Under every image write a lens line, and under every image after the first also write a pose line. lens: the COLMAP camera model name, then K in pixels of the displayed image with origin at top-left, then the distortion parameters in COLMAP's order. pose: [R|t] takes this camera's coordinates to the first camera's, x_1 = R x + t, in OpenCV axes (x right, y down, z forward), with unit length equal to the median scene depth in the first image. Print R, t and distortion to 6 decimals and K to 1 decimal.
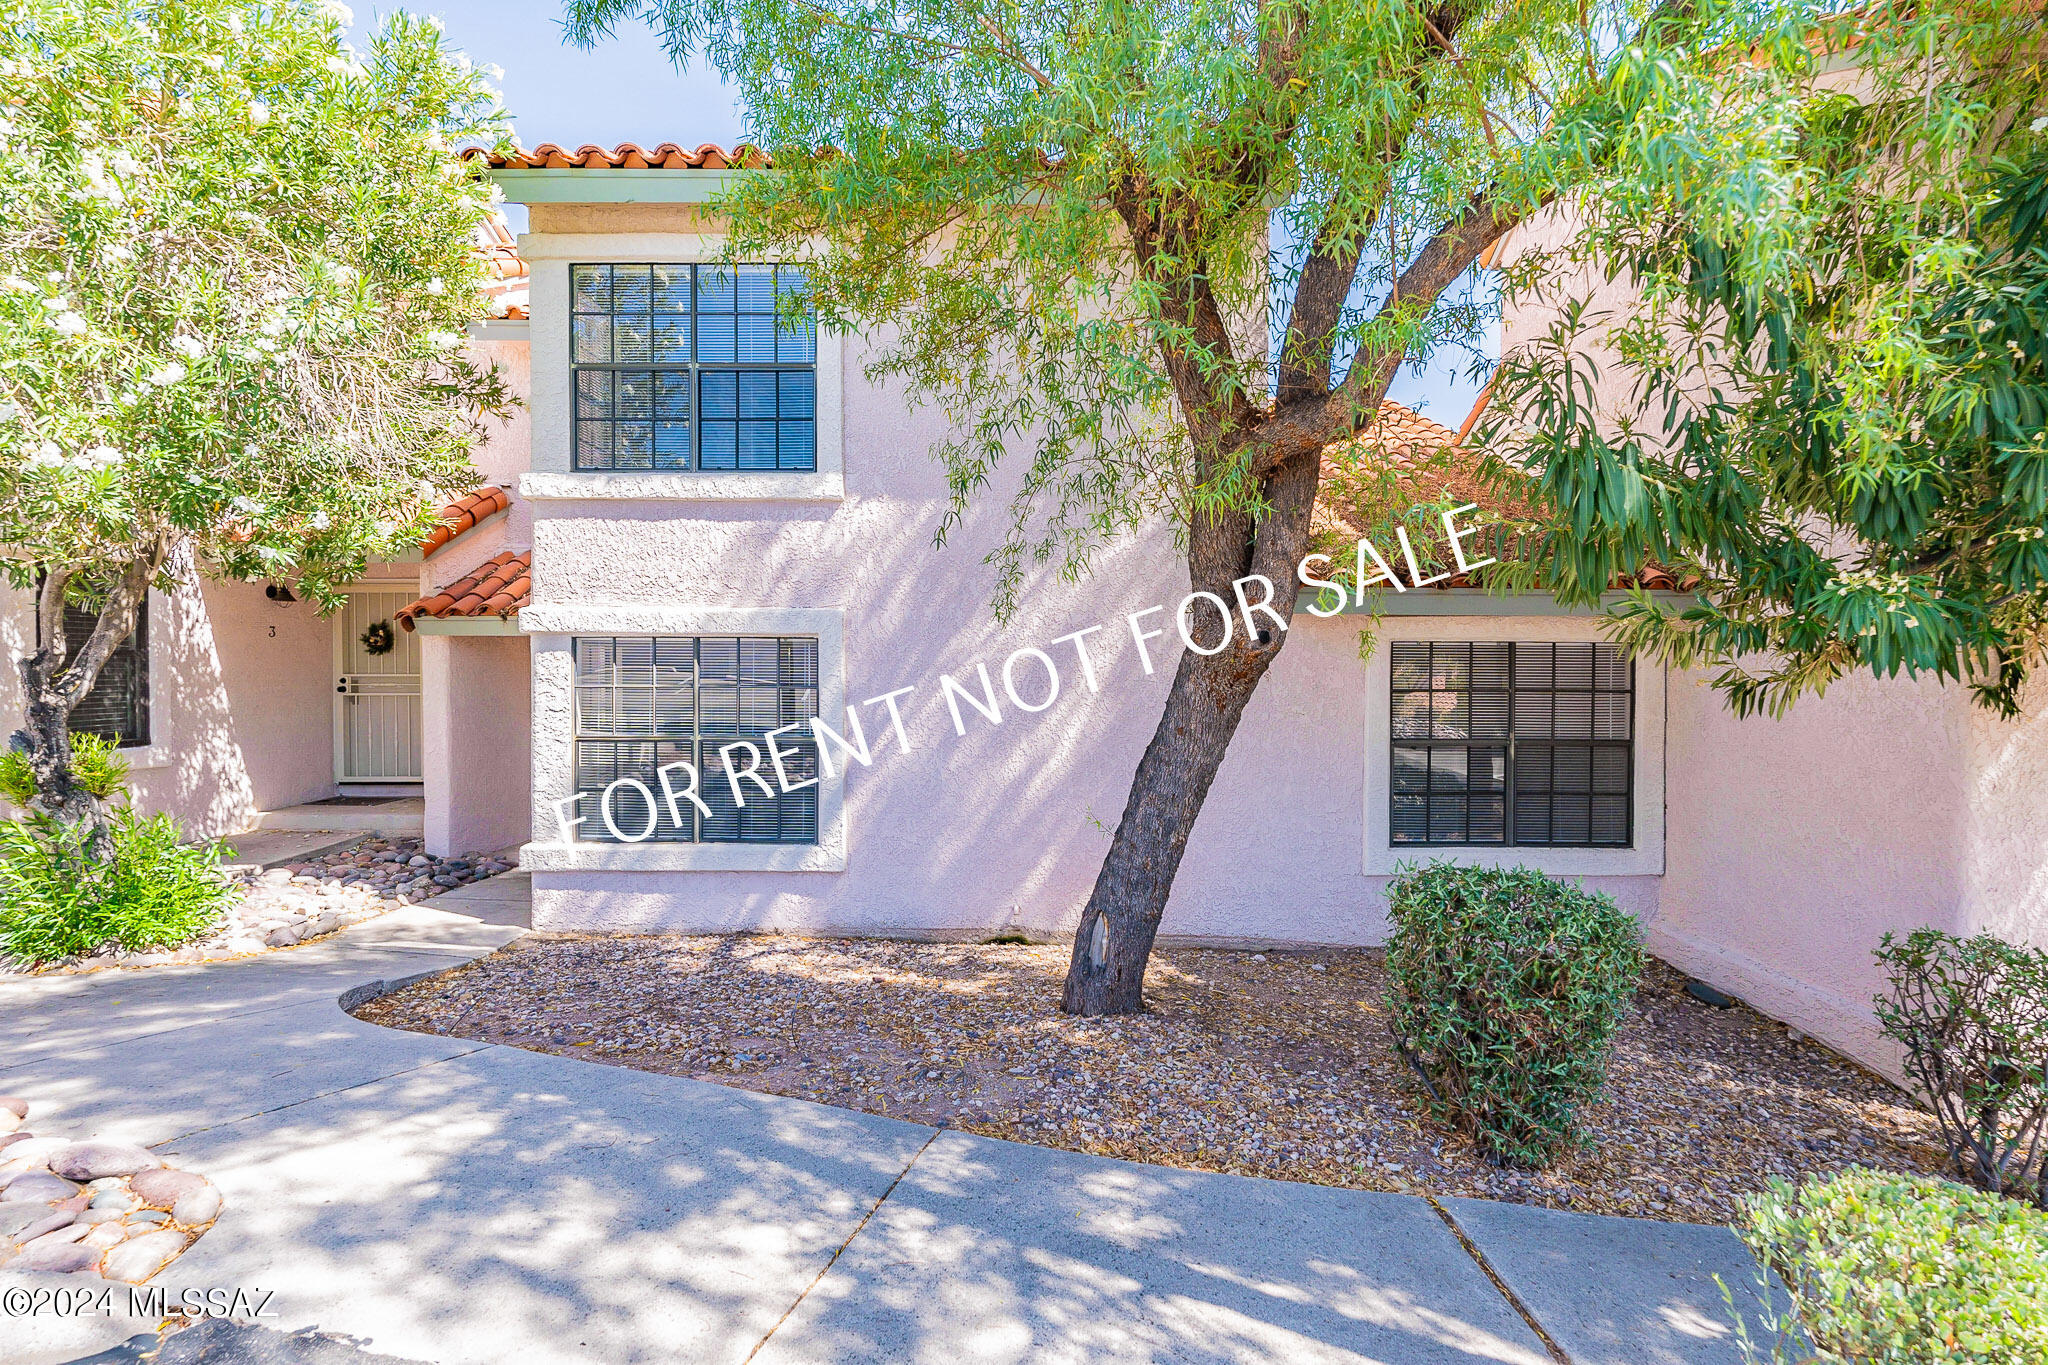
lens RADIAL K [[948.5, 0, 1024.4], [0, 948.5, 704.0], [0, 0, 1]] dist [0.000143, 0.000155]
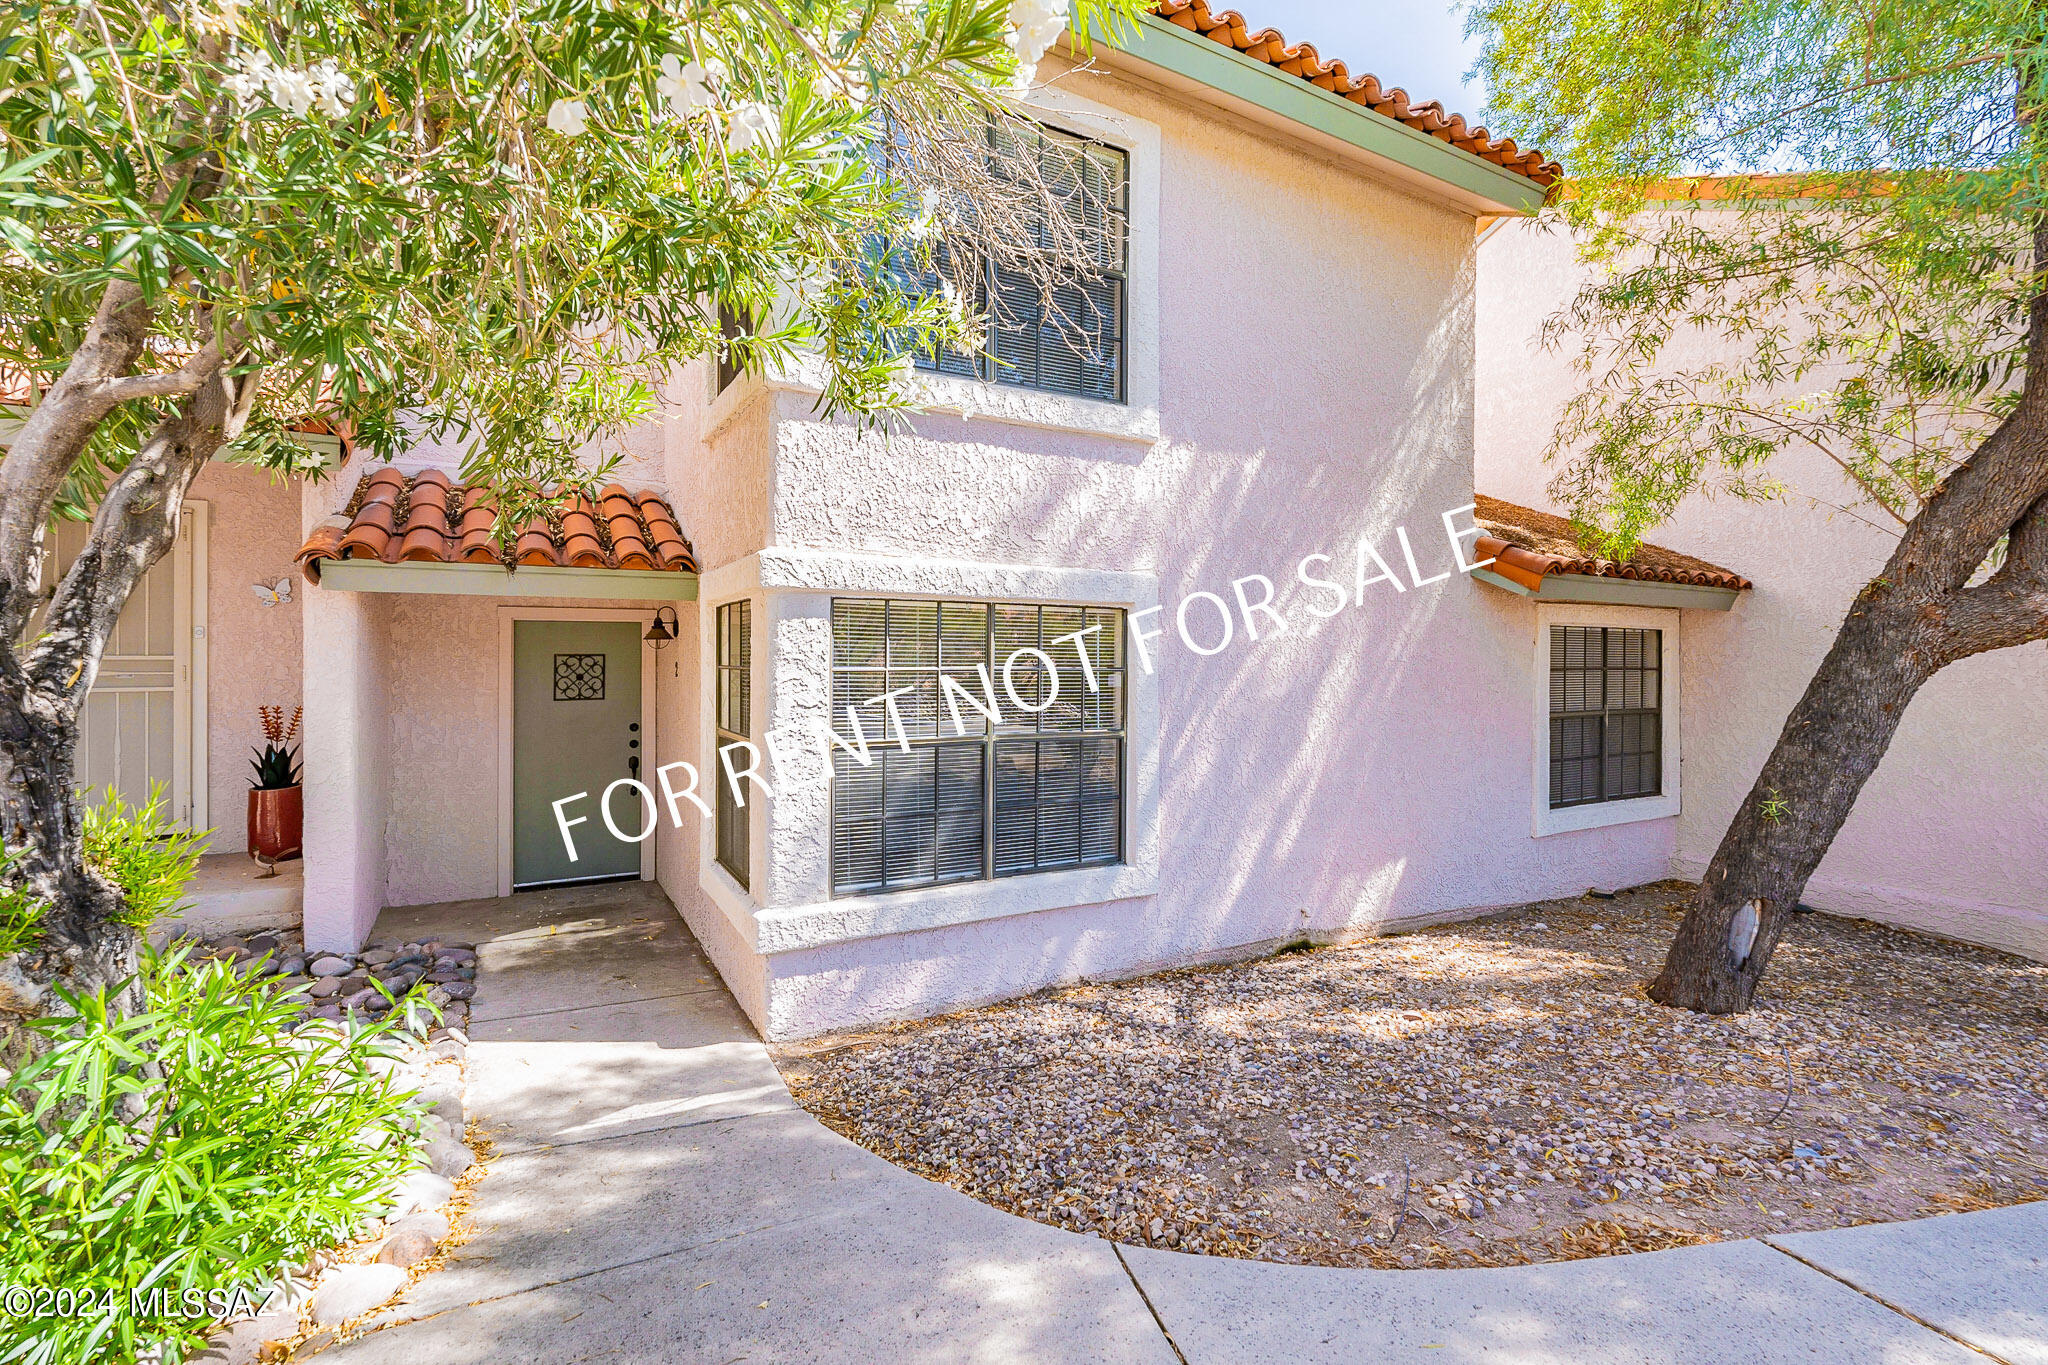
lens RADIAL K [[903.3, 0, 1029.7], [0, 903.3, 673.3], [0, 0, 1]] dist [0.010893, -0.000055]
pose [[0.876338, -0.008085, 0.481629, -0.664355], [0.016779, 0.999765, -0.013748, -0.005131], [-0.481405, 0.020129, 0.876267, 0.364099]]
